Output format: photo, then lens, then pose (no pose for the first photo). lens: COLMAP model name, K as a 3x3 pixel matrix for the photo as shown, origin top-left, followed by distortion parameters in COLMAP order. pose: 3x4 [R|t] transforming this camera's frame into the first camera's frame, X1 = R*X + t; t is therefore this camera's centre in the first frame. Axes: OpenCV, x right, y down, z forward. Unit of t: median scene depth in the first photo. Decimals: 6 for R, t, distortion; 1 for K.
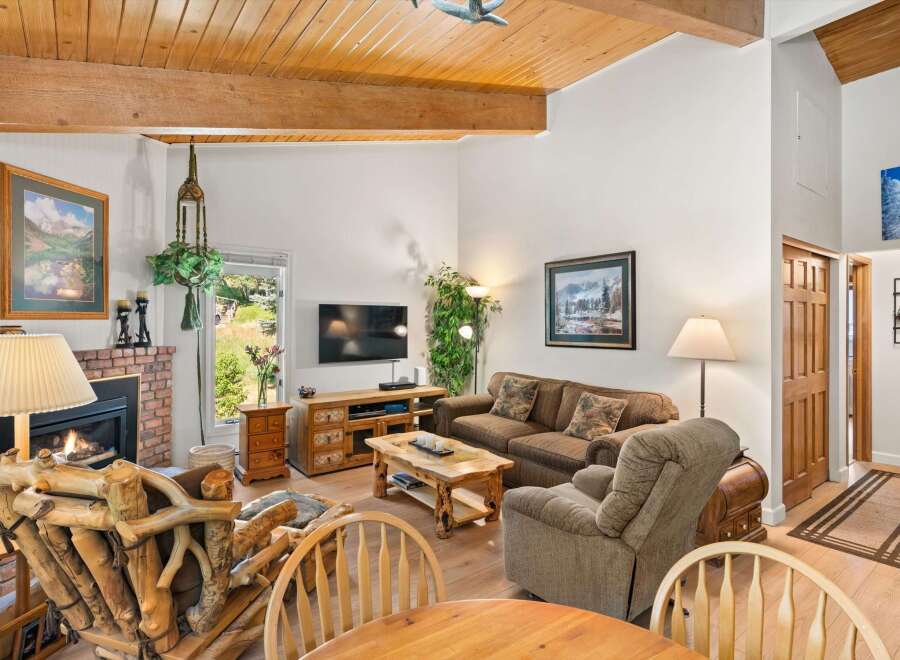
lens RADIAL K [[474.2, 0, 437.3], [0, 474.2, 321.8], [0, 0, 1]] dist [0.006043, 0.008013]
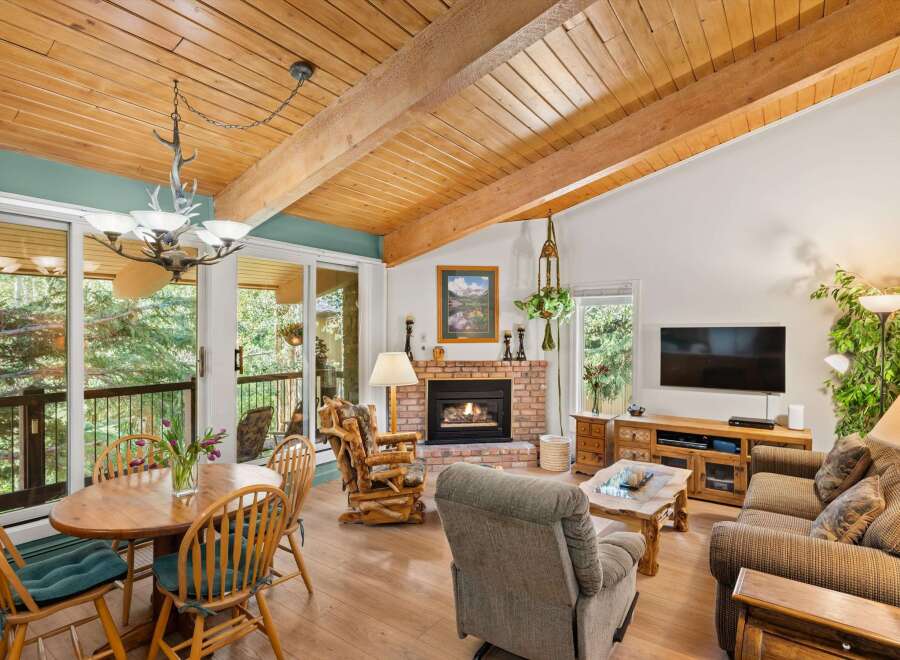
lens RADIAL K [[474.2, 0, 453.2], [0, 474.2, 337.8], [0, 0, 1]] dist [0.006043, 0.008013]
pose [[0.306535, 0.006731, -0.951836, 0.708358], [0.003069, 0.999963, 0.008059, -0.030277], [0.951855, -0.005392, 0.306503, 0.310281]]
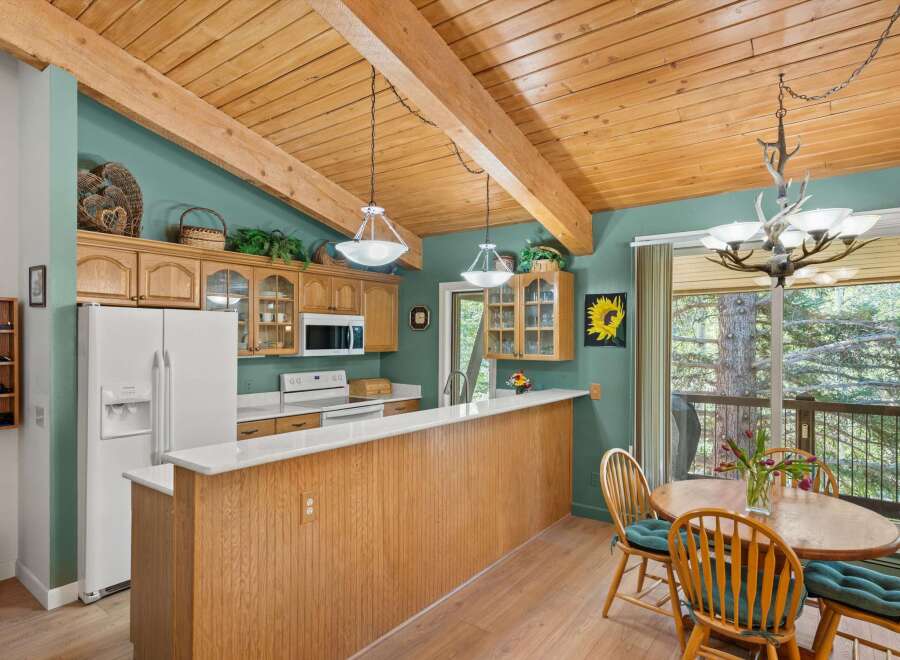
lens RADIAL K [[501.5, 0, 431.9], [0, 501.5, 339.9], [0, 0, 1]] dist [-0.006114, 0.005687]
pose [[-0.961606, -0.005838, -0.274370, 0.581355], [-0.005230, 0.999982, -0.002948, -0.032844], [0.274382, -0.001400, -0.961620, 0.619673]]
